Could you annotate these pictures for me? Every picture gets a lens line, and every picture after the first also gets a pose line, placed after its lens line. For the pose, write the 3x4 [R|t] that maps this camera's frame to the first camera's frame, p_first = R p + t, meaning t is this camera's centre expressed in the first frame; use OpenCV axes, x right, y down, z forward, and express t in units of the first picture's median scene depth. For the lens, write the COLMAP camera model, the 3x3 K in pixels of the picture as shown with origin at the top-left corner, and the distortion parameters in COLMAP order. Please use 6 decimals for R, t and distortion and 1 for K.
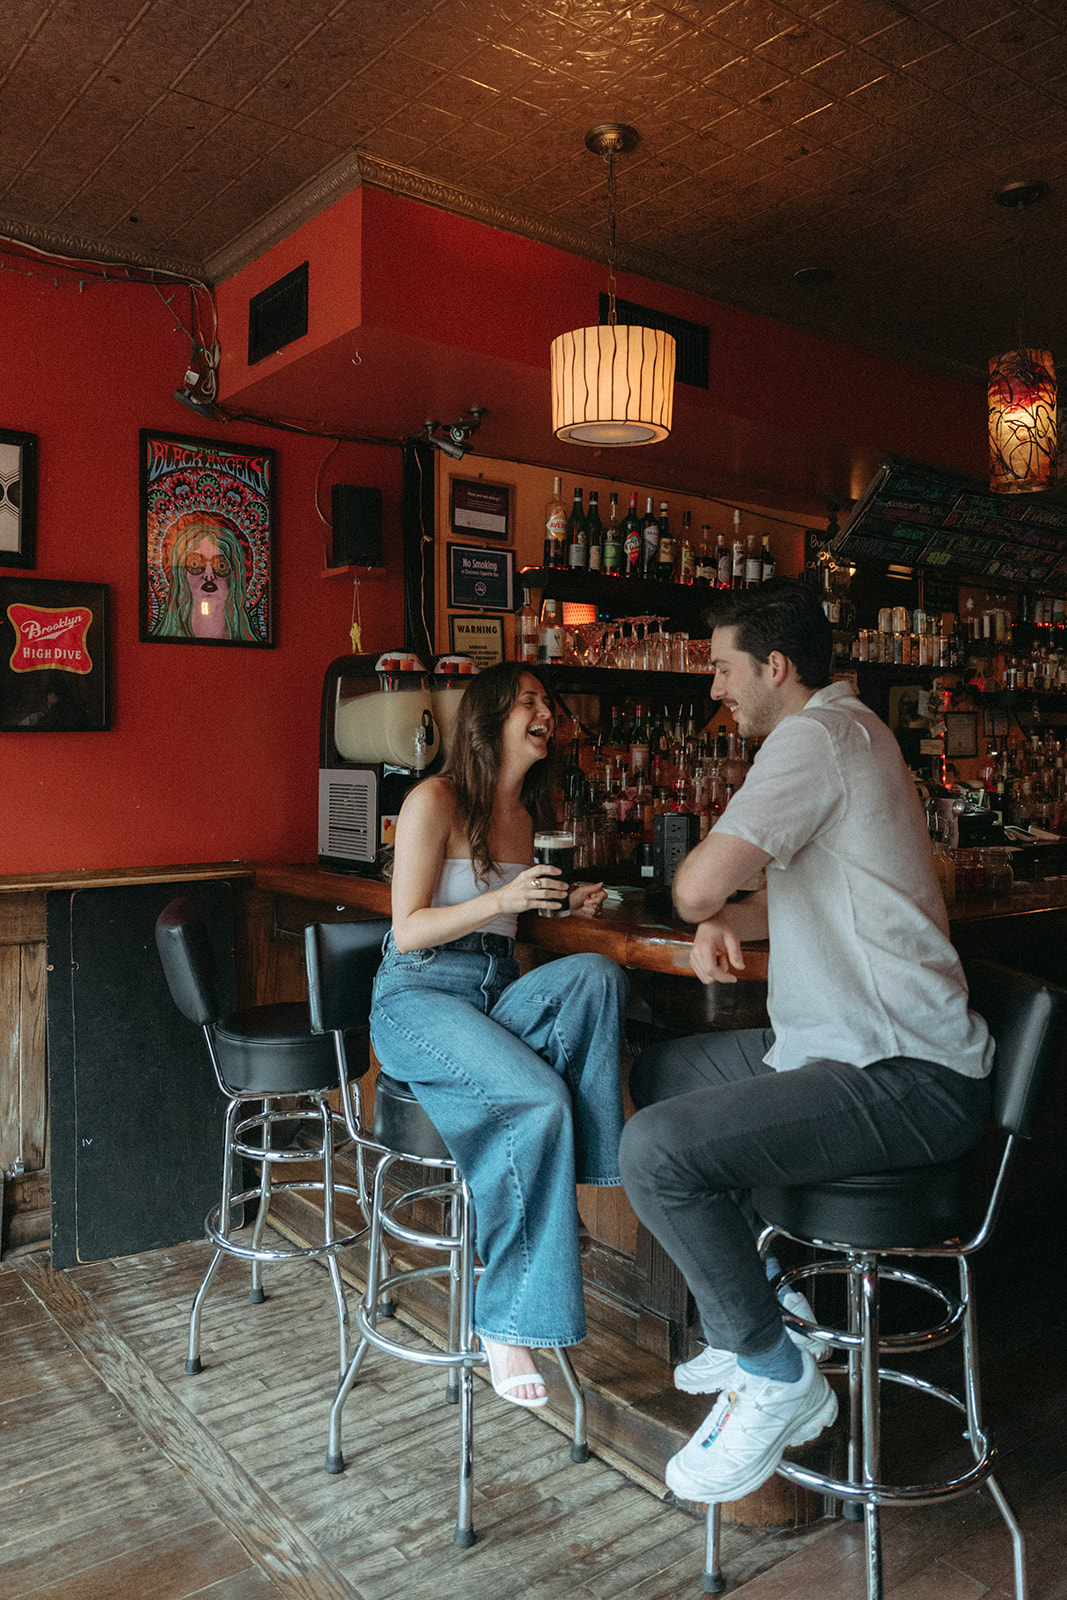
lens RADIAL K [[1214.7, 0, 533.5], [0, 1214.7, 800.0], [0, 0, 1]] dist [-0.062140, -0.000290]
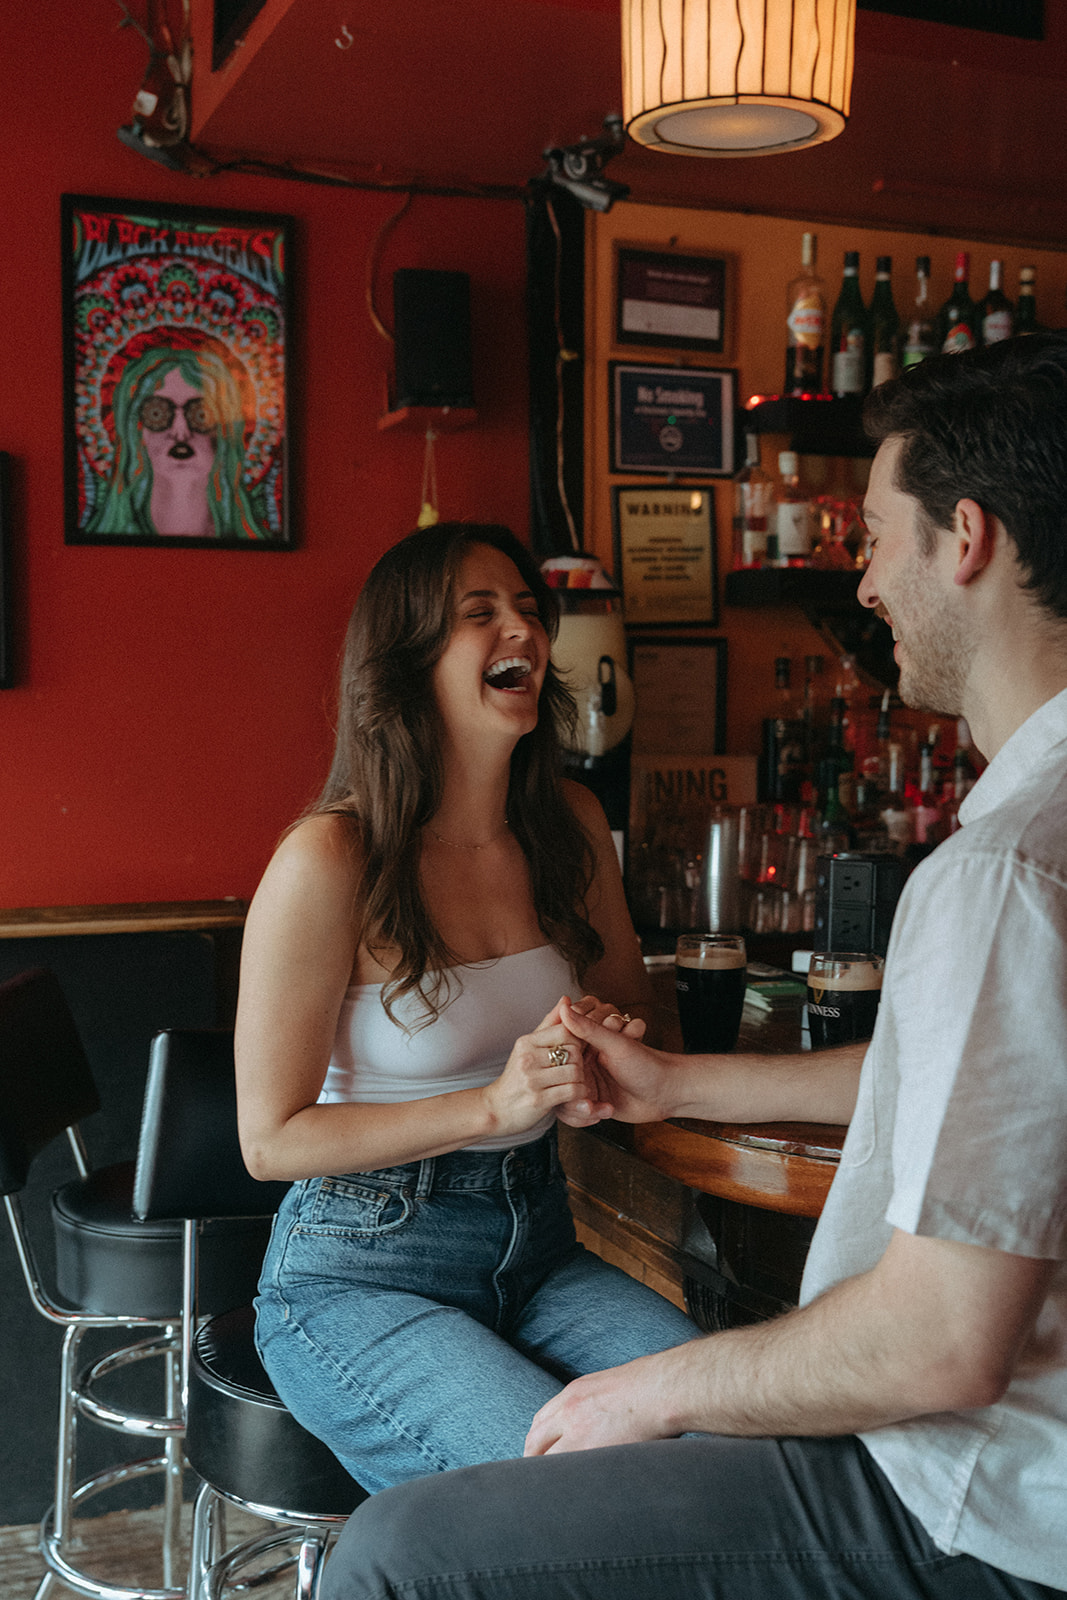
lens RADIAL K [[1804.9, 0, 533.5], [0, 1804.9, 800.0], [0, 0, 1]] dist [0.001436, -0.022716]
pose [[0.955671, 0.019125, -0.293815, 0.165398], [-0.013676, 0.999694, 0.020590, -0.020475], [0.294119, -0.015659, 0.955640, 0.169699]]
